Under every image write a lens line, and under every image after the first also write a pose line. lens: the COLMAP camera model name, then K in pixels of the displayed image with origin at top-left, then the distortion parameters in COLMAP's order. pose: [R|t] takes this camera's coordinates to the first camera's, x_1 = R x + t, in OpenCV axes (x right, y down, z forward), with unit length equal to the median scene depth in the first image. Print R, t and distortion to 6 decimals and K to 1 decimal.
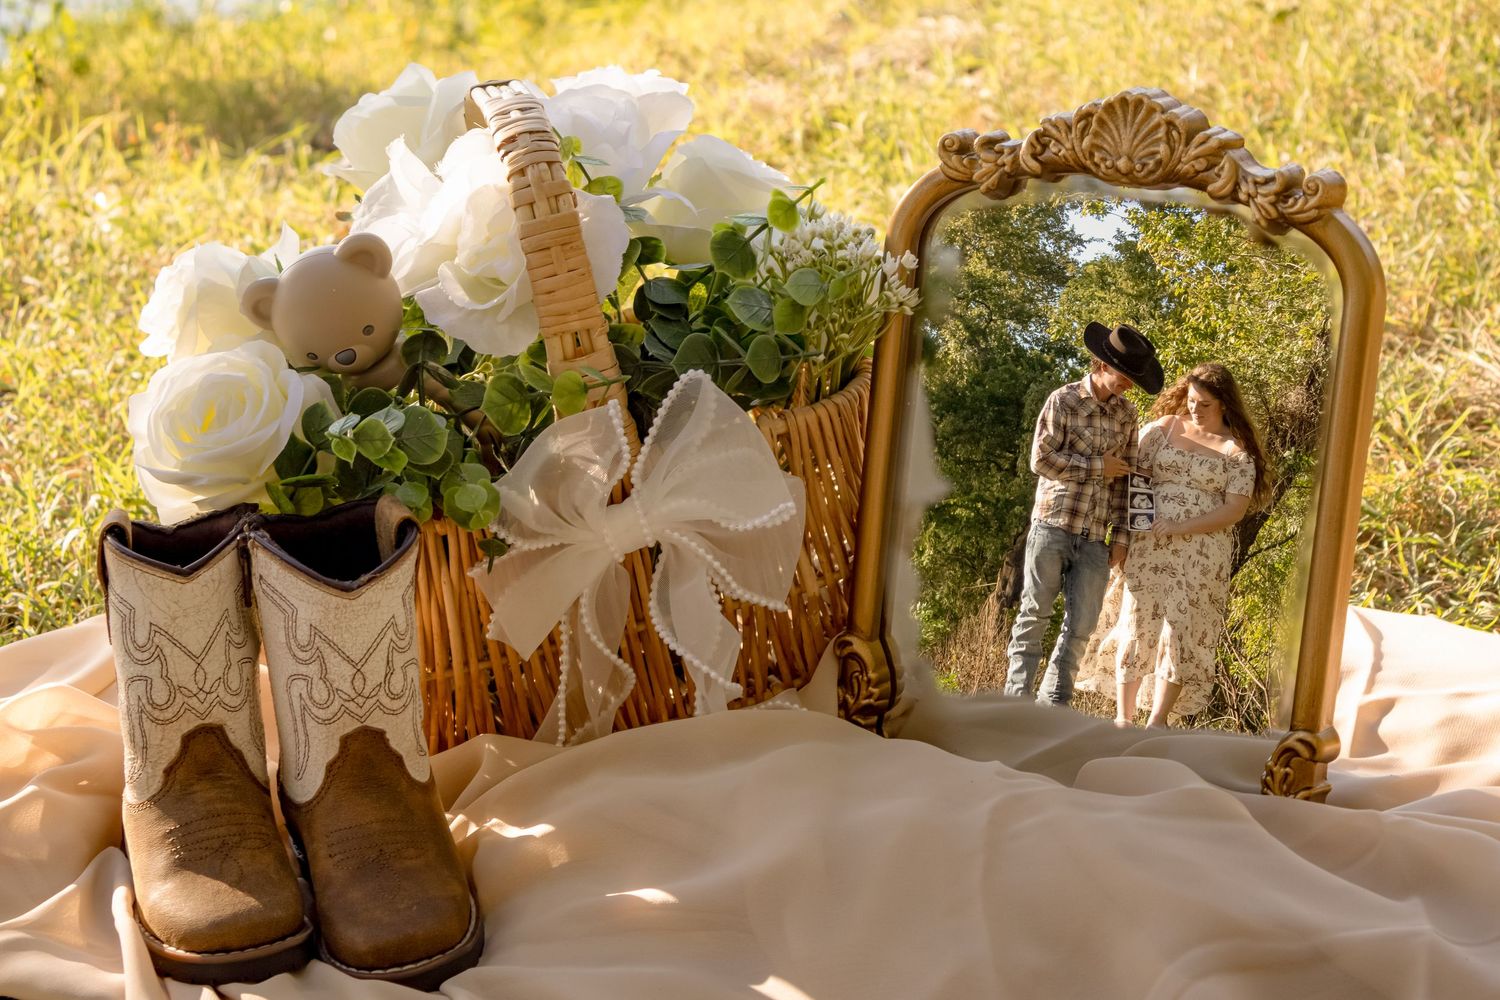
lens RADIAL K [[3094.8, 0, 772.0], [0, 3094.8, 504.1], [0, 0, 1]] dist [0.023102, 0.107645]
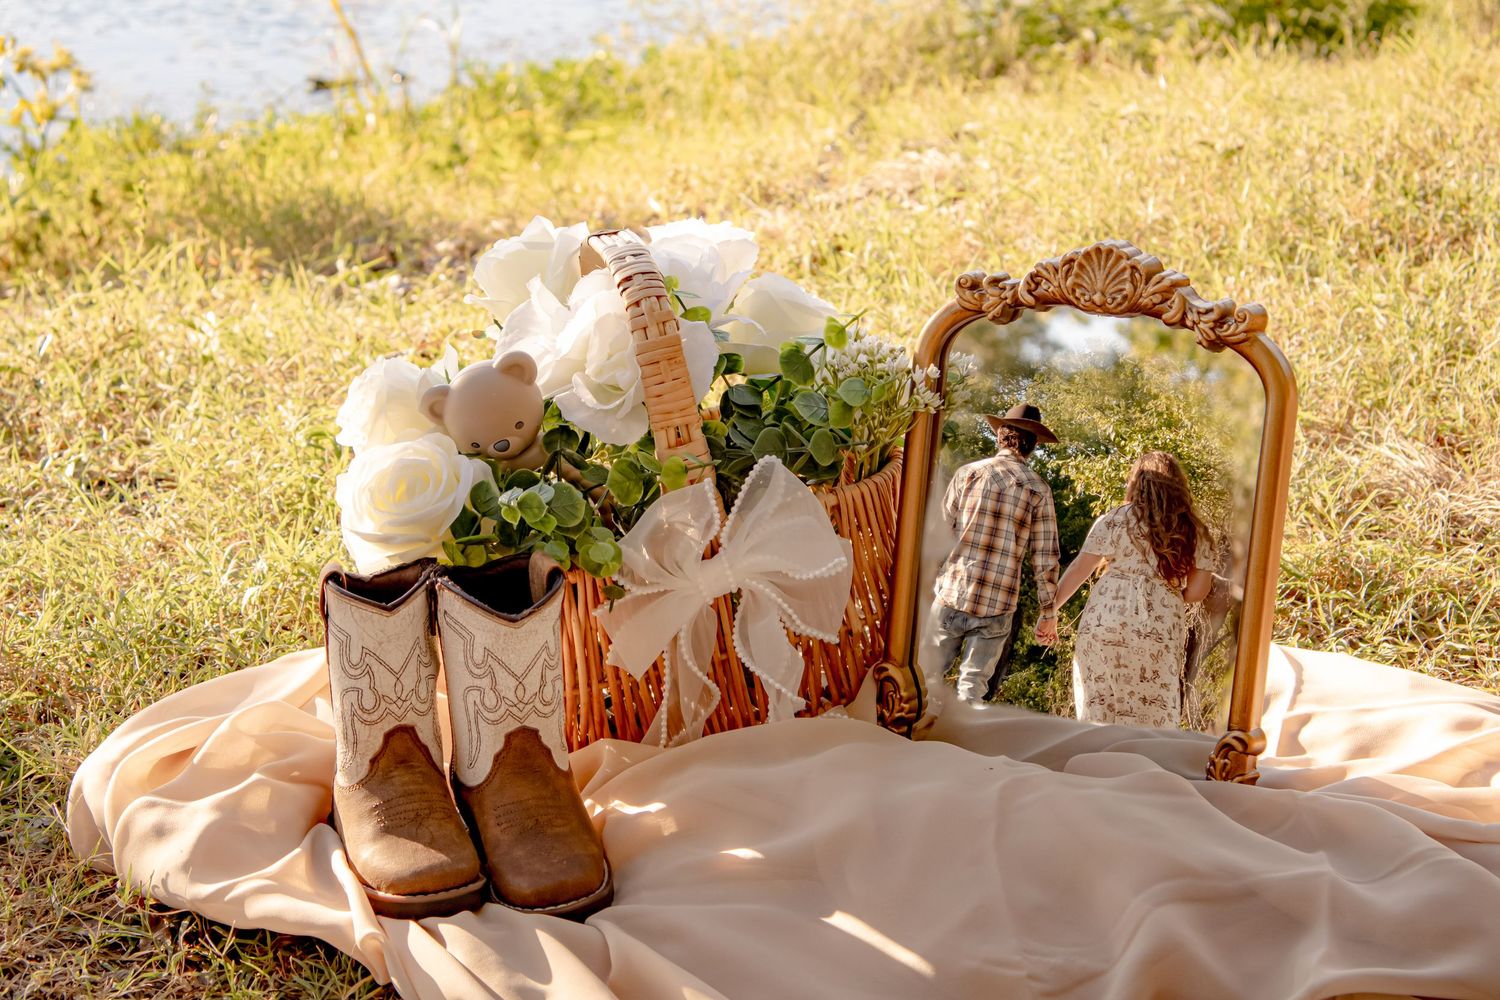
lens RADIAL K [[3094.8, 0, 772.0], [0, 3094.8, 504.1], [0, 0, 1]] dist [0.023102, 0.107645]
pose [[0.999918, -0.000860, 0.012741, -0.039981], [0.001293, 0.999422, -0.033979, 0.020957], [-0.012705, 0.033993, 0.999341, -0.294945]]
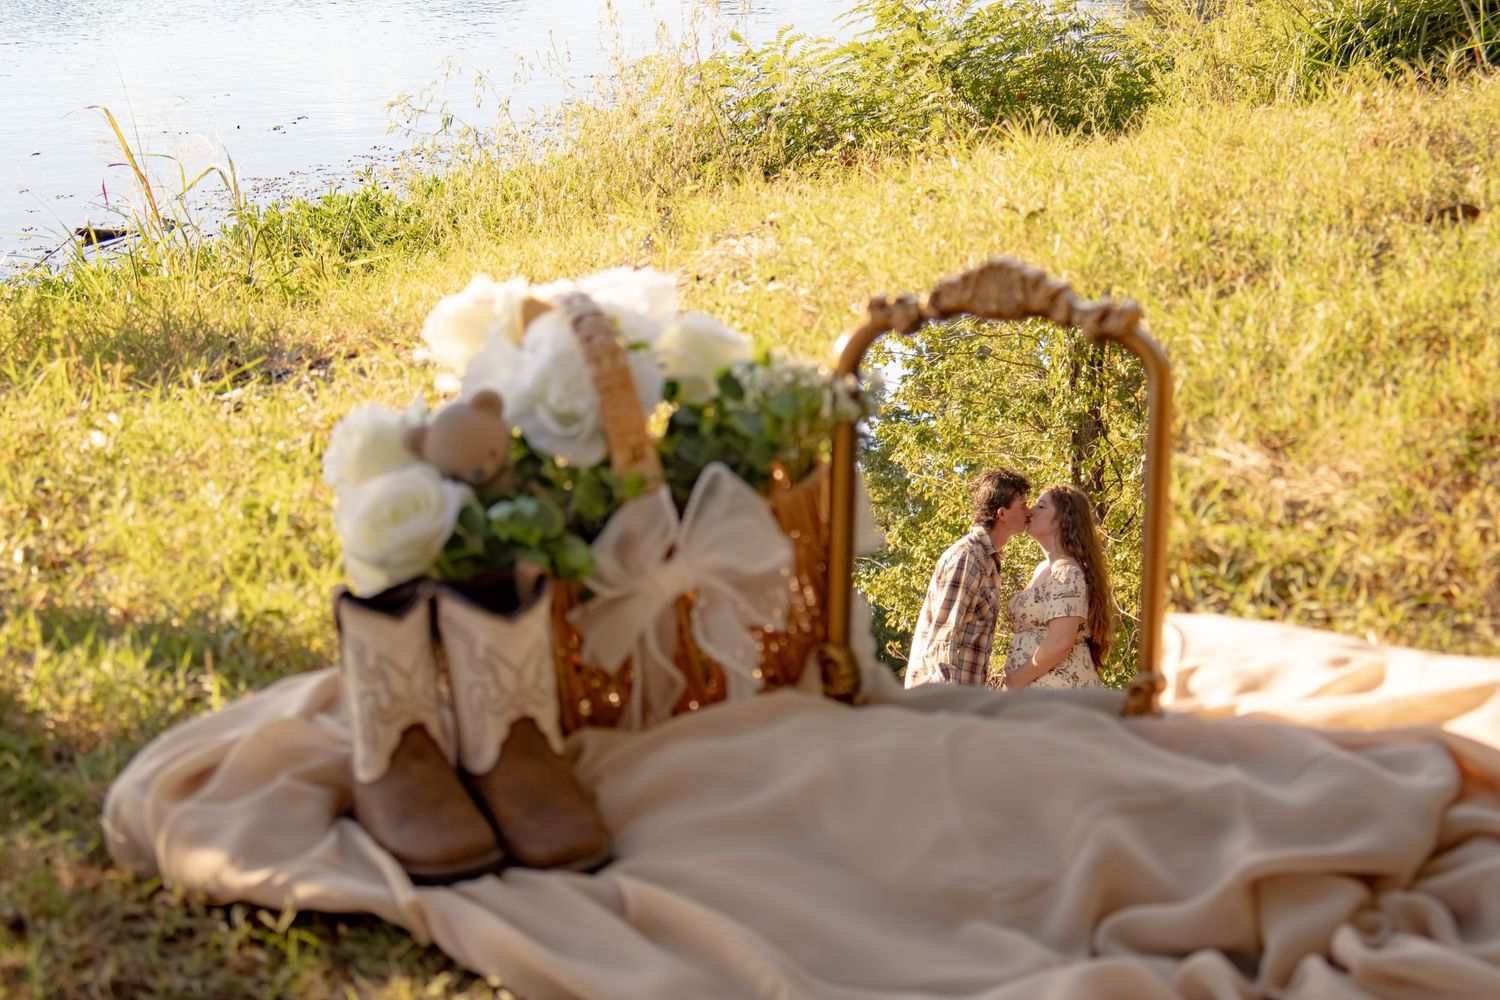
lens RADIAL K [[3068.7, 0, 798.3], [0, 3068.7, 499.4], [0, 0, 1]] dist [0.045222, -0.072805]
pose [[0.992584, -0.070577, 0.098975, -0.129782], [0.077853, 0.994384, -0.071688, 0.079382], [-0.093360, 0.078862, 0.992504, -0.442872]]
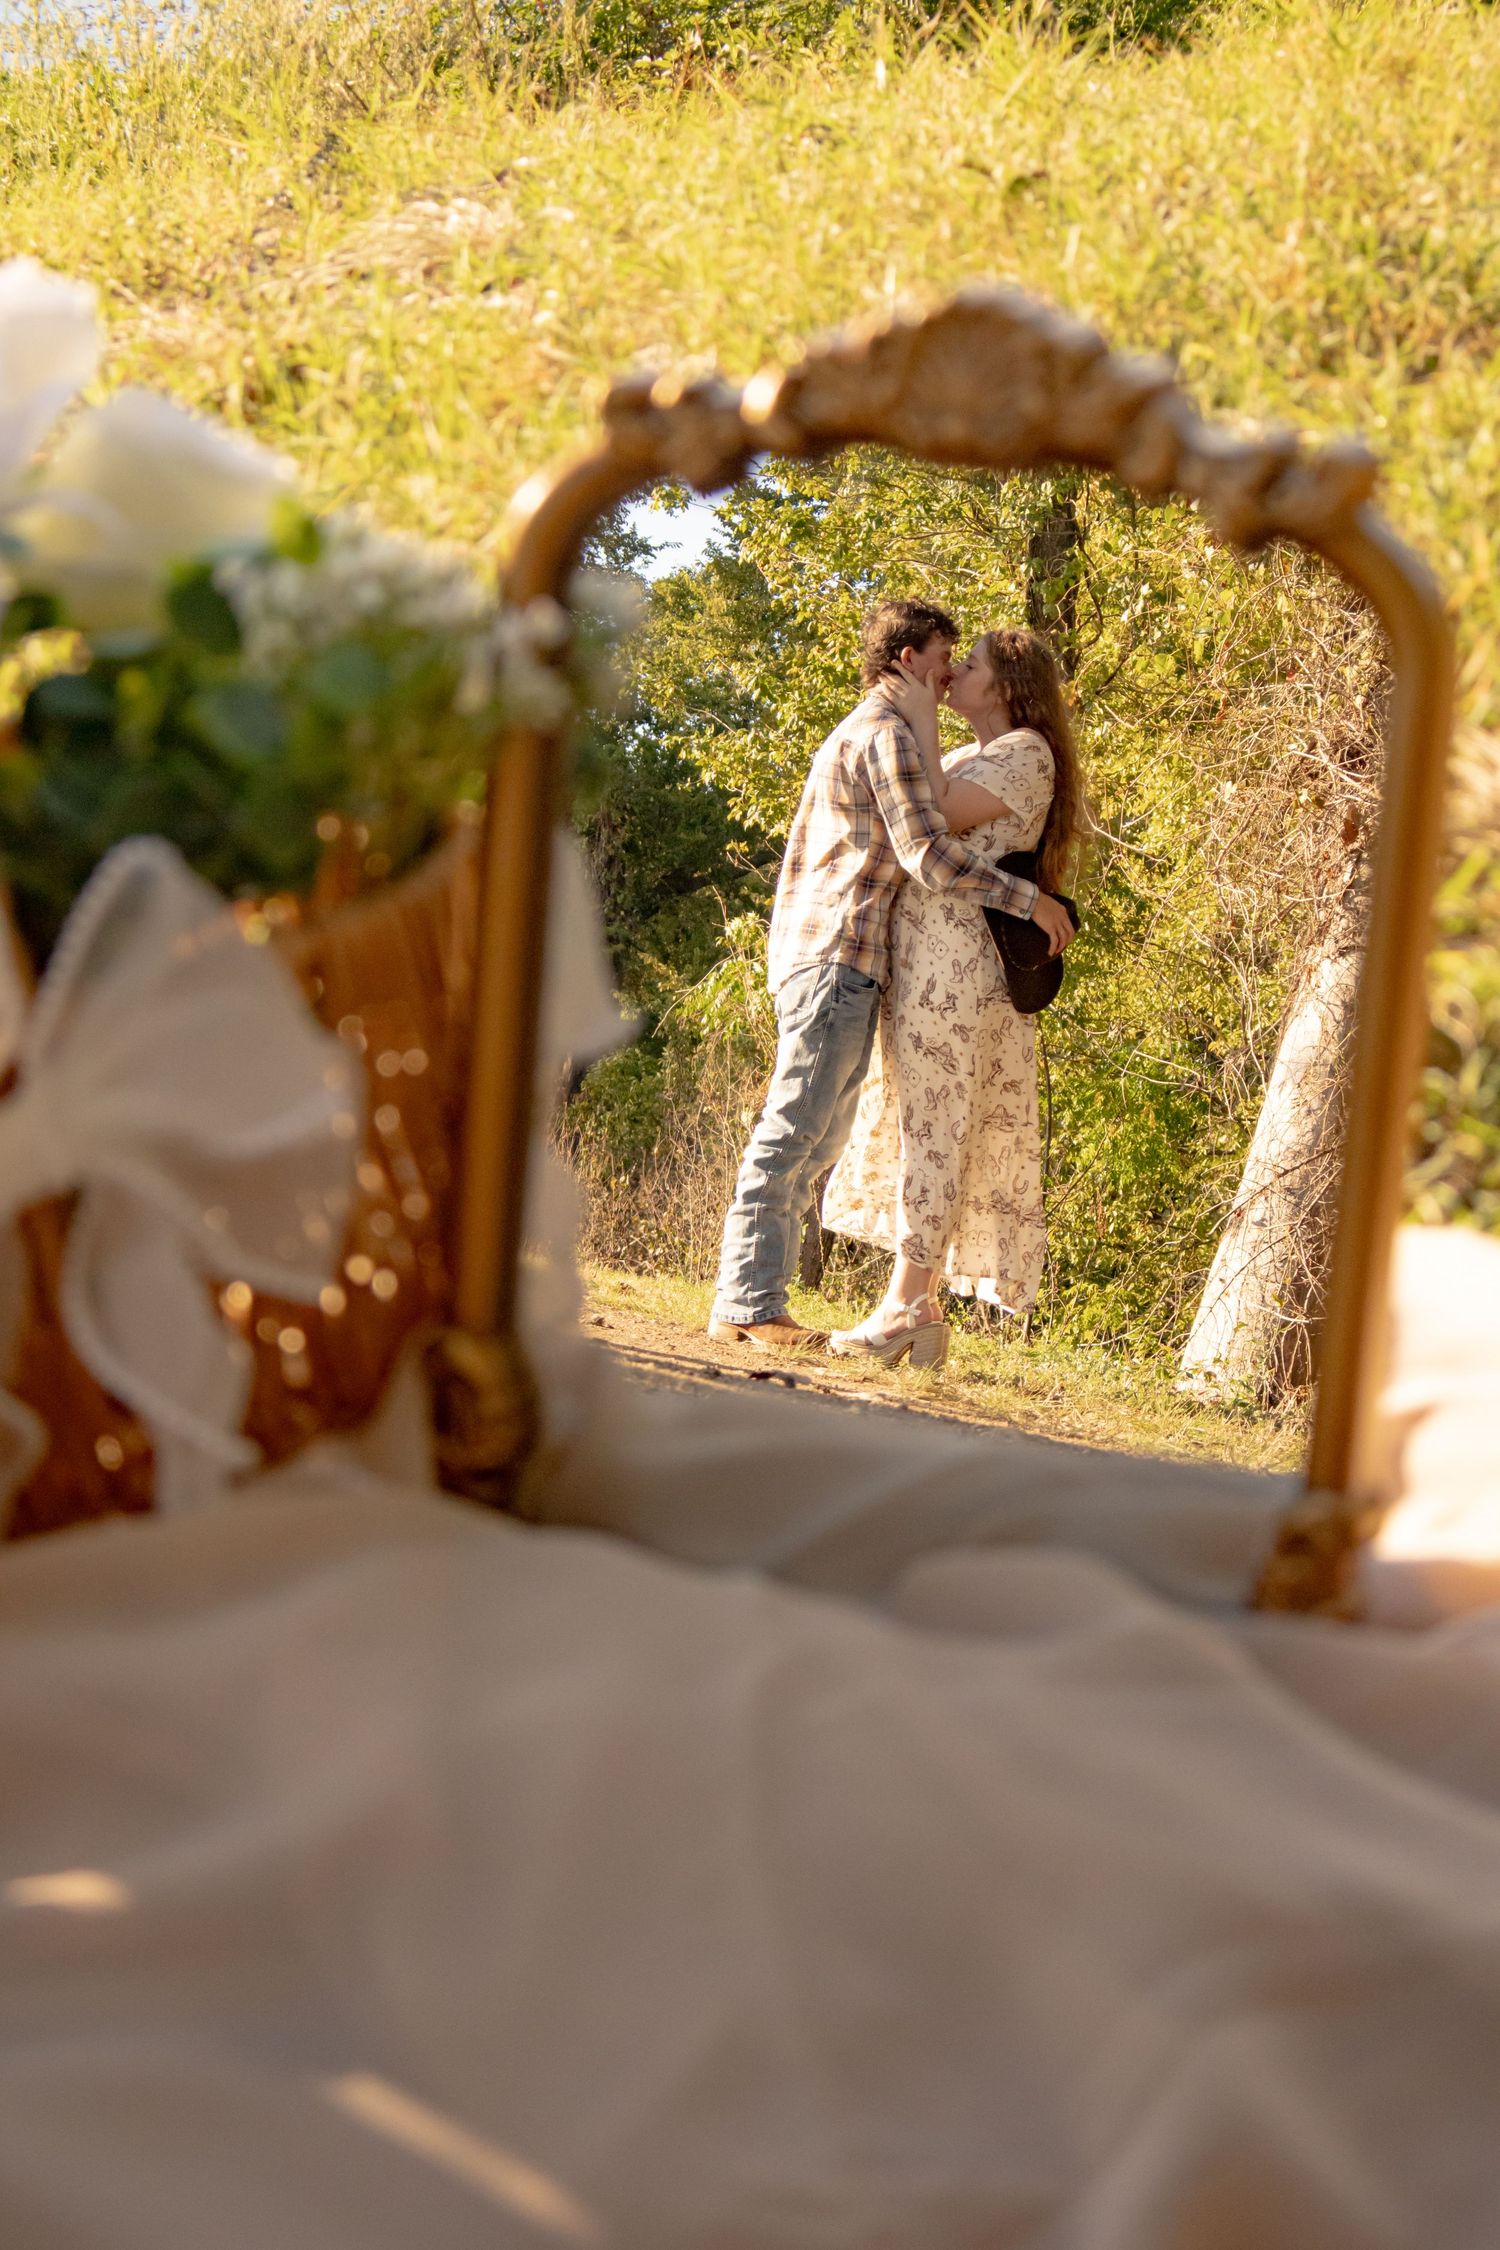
lens RADIAL K [[4642.2, 0, 752.4], [0, 4642.2, 1072.1], [0, 0, 1]] dist [0.023102, 0.107645]
pose [[0.991257, -0.034017, 0.127482, -0.023812], [0.030683, 0.999136, 0.028027, -0.023819], [-0.128325, -0.023870, 0.991445, 0.216049]]
